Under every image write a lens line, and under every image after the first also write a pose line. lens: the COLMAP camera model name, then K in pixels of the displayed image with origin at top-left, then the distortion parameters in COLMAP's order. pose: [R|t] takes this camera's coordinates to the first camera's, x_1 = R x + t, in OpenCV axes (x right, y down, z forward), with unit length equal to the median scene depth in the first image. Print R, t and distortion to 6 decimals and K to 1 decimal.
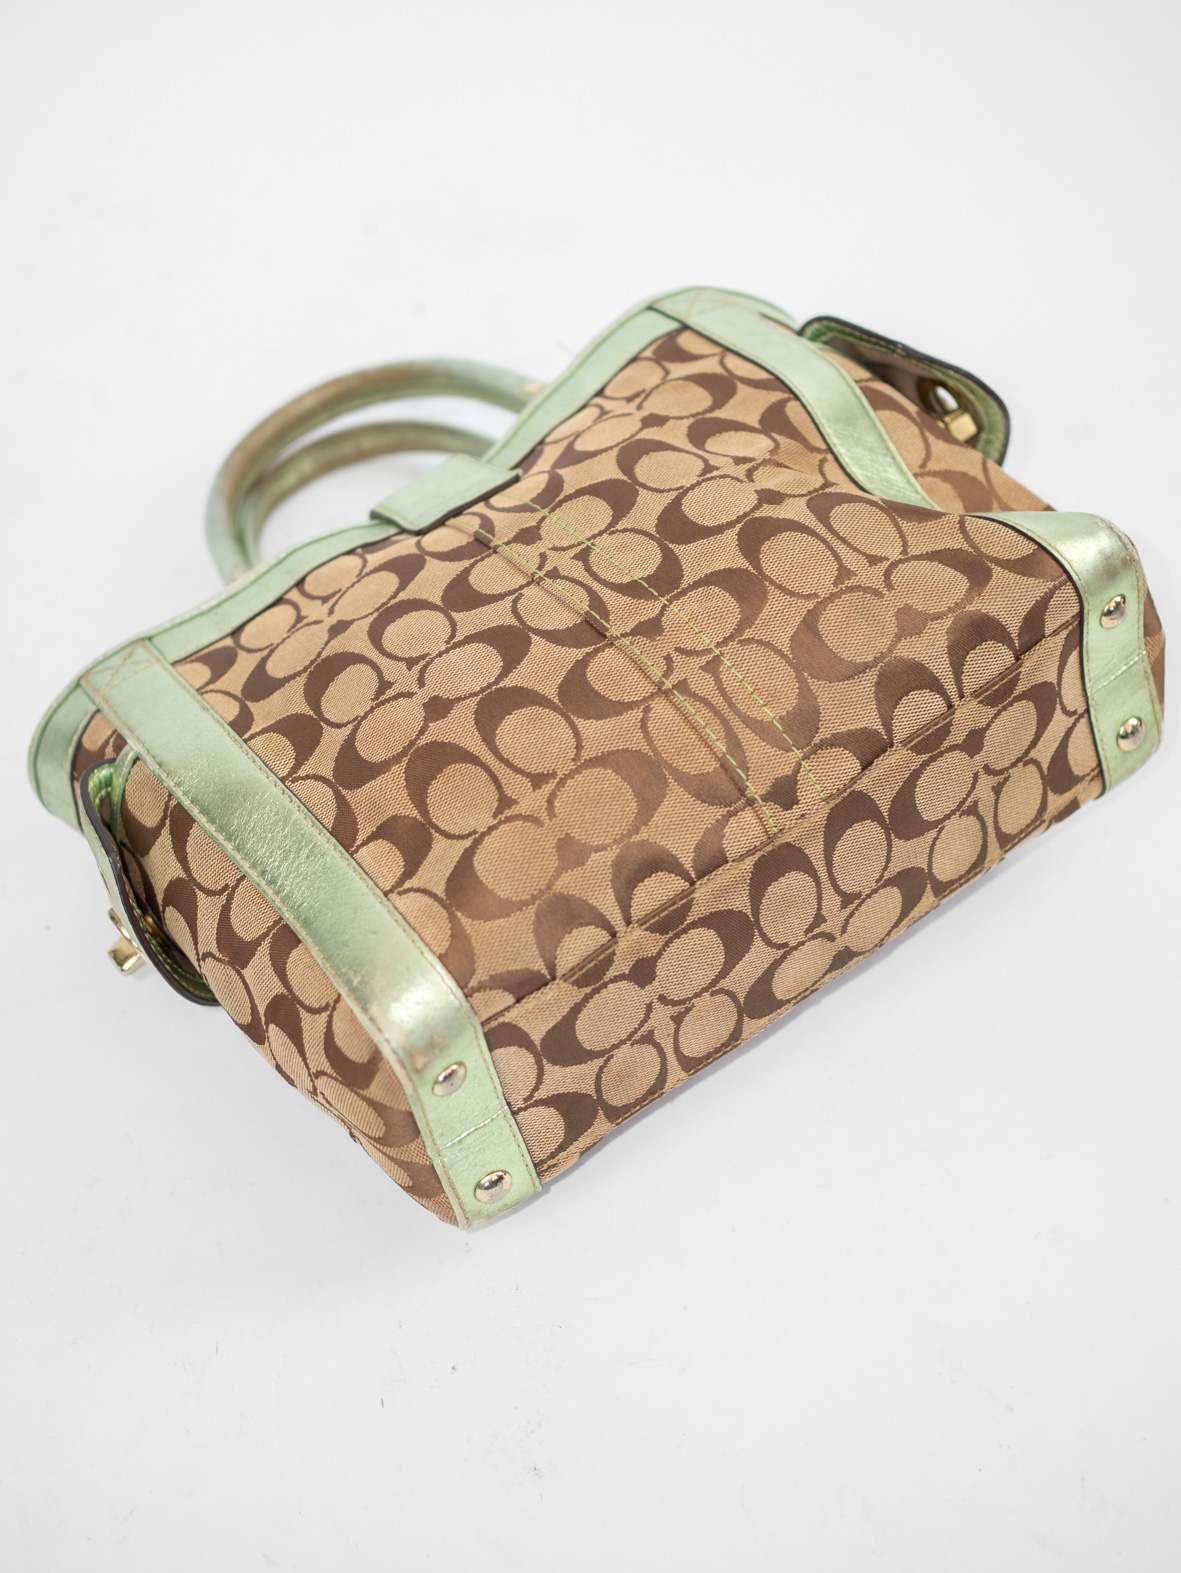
lens RADIAL K [[2424.3, 0, 590.5], [0, 2424.3, 786.5], [0, 0, 1]] dist [-0.143359, 0.042074]
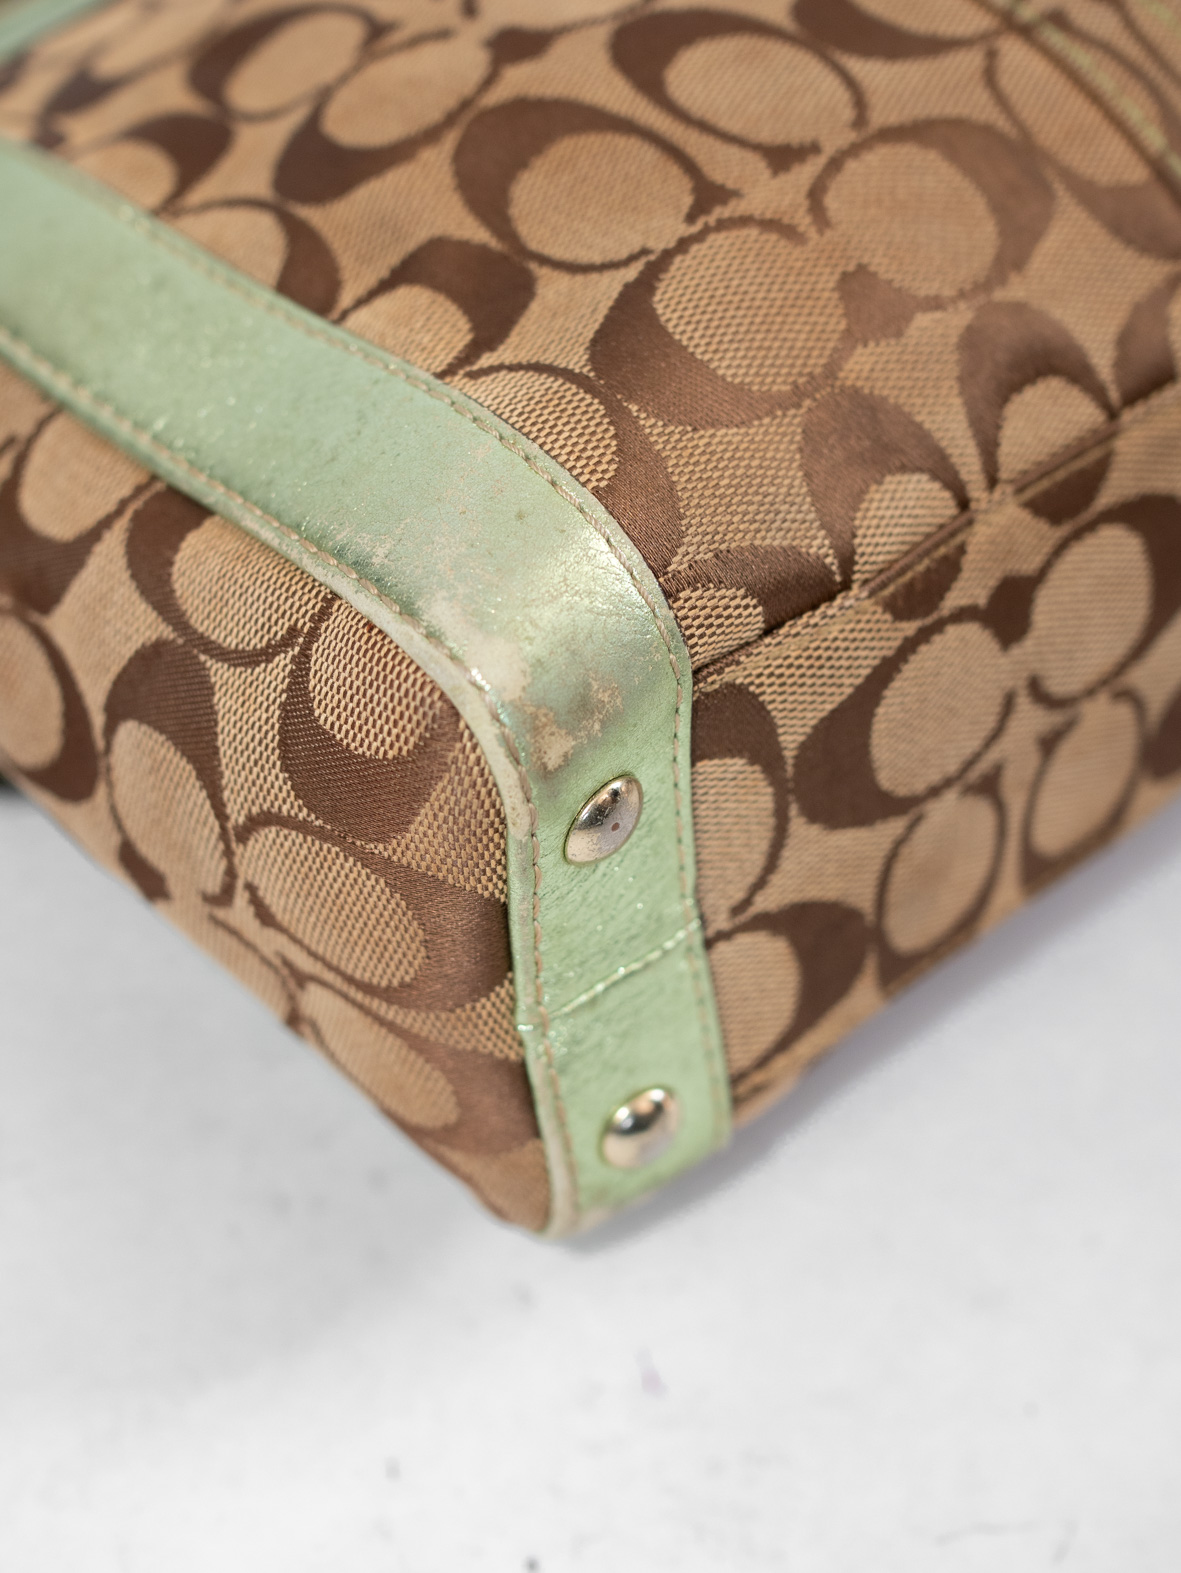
lens RADIAL K [[2424.3, 0, 590.5], [0, 2424.3, 786.5], [0, 0, 1]] dist [-0.143359, 0.042074]
pose [[0.987038, 0.020493, 0.159171, -0.120821], [-0.005679, 0.995652, -0.092976, 0.149145], [-0.160385, 0.090867, 0.982863, 0.593263]]
